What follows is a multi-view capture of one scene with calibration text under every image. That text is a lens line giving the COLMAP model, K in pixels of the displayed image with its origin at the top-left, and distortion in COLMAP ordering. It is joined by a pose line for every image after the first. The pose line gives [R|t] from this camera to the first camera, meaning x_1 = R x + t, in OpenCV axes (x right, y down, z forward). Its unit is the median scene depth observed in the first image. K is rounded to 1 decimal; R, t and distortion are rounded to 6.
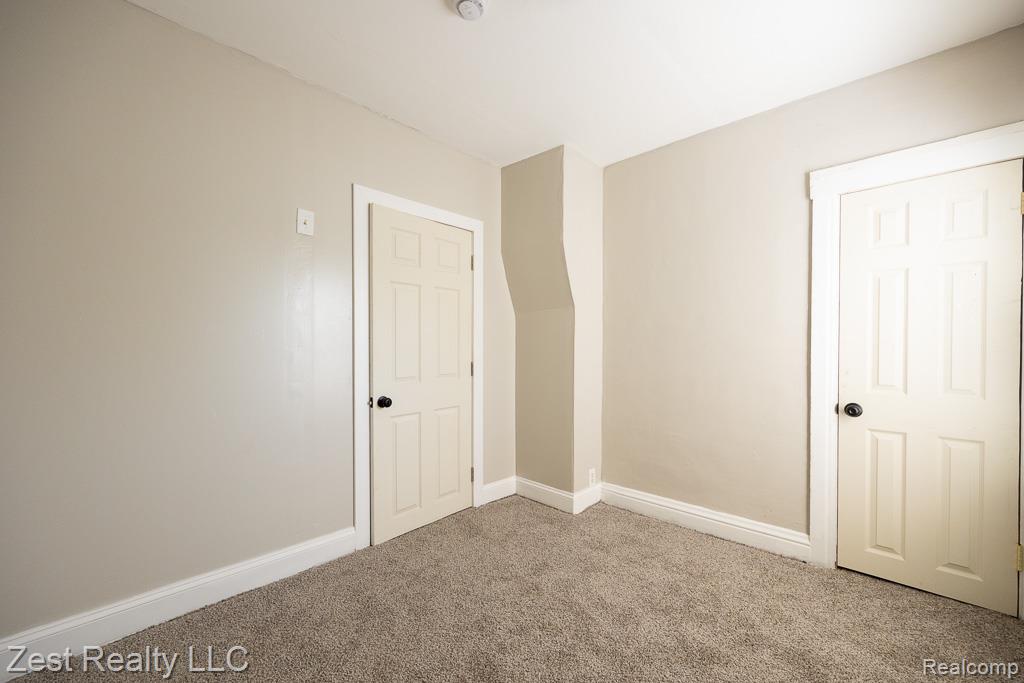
lens RADIAL K [[415.0, 0, 516.9], [0, 415.0, 346.1], [0, 0, 1]] dist [-0.000374, -0.000112]
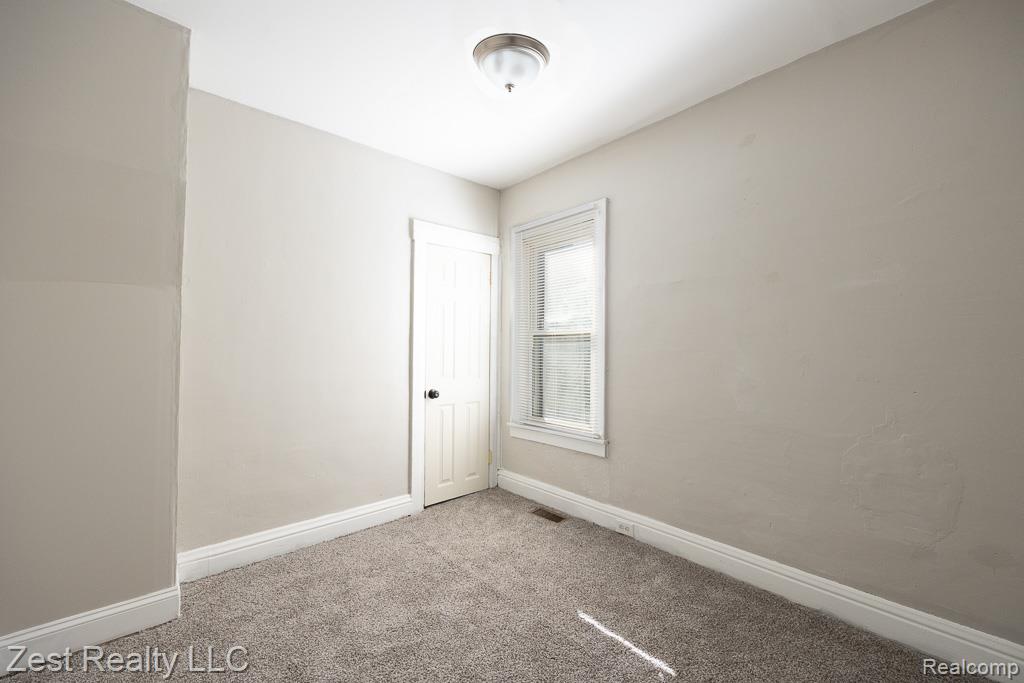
lens RADIAL K [[415.0, 0, 516.9], [0, 415.0, 346.1], [0, 0, 1]] dist [-0.000374, -0.000112]
pose [[0.075293, 0.005150, 0.997148, -0.600175], [0.000162, 0.999987, -0.005177, -0.006313], [-0.997161, 0.000551, 0.075291, 0.577729]]
